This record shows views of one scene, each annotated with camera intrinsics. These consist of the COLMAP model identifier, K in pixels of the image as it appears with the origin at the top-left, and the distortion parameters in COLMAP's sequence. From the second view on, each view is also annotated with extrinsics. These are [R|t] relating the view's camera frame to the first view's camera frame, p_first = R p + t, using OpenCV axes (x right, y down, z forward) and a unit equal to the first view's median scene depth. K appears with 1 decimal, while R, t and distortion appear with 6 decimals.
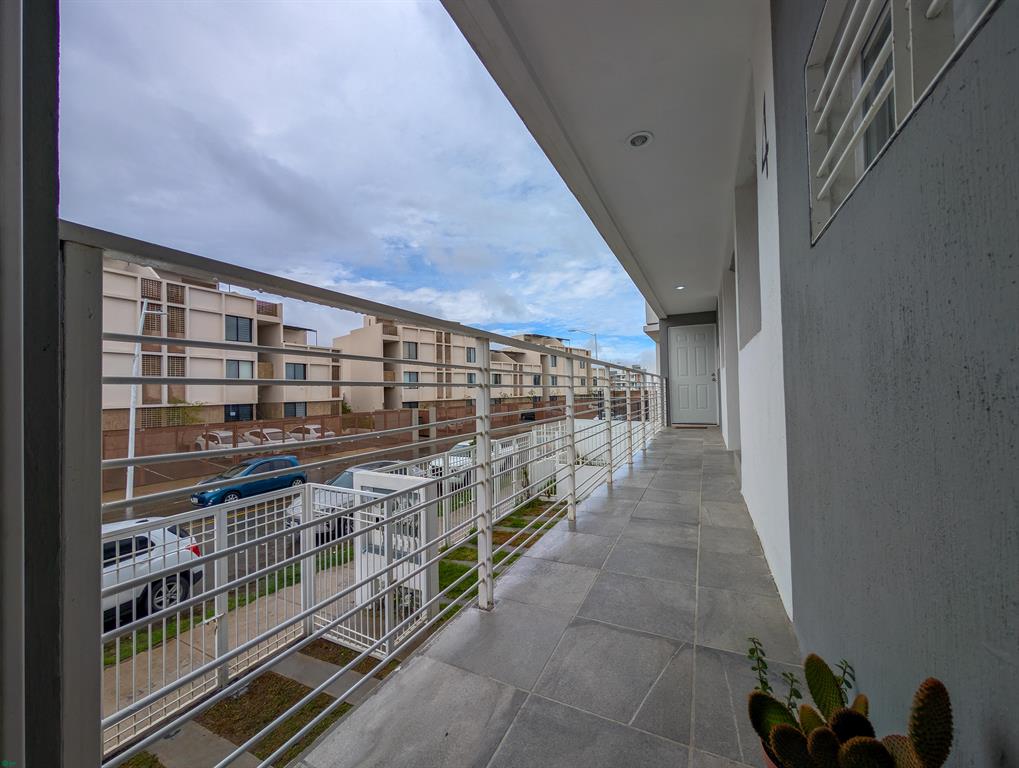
lens RADIAL K [[385.8, 0, 512.1], [0, 385.8, 384.2], [0, 0, 1]] dist [-0.001166, 0.000413]
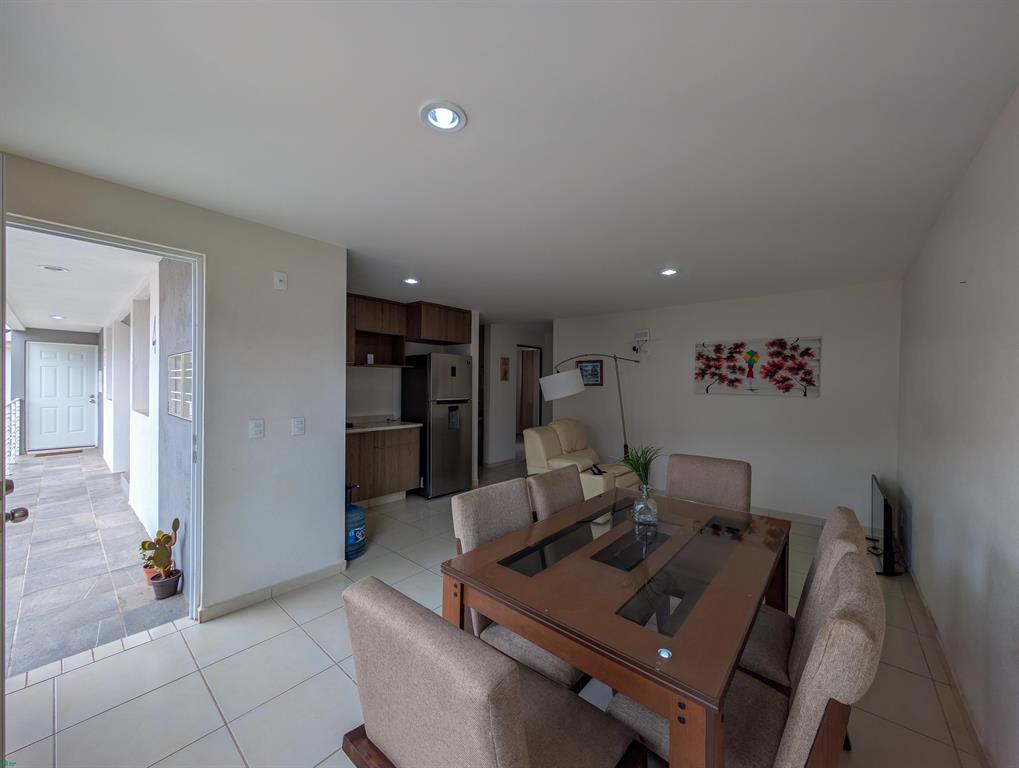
lens RADIAL K [[385.8, 0, 512.1], [0, 385.8, 384.2], [0, 0, 1]] dist [-0.001166, 0.000413]
pose [[0.236546, 0.021010, 0.971393, -0.286459], [-0.031496, 0.999407, -0.013946, -0.114681], [-0.971110, -0.027296, 0.237067, -0.435916]]
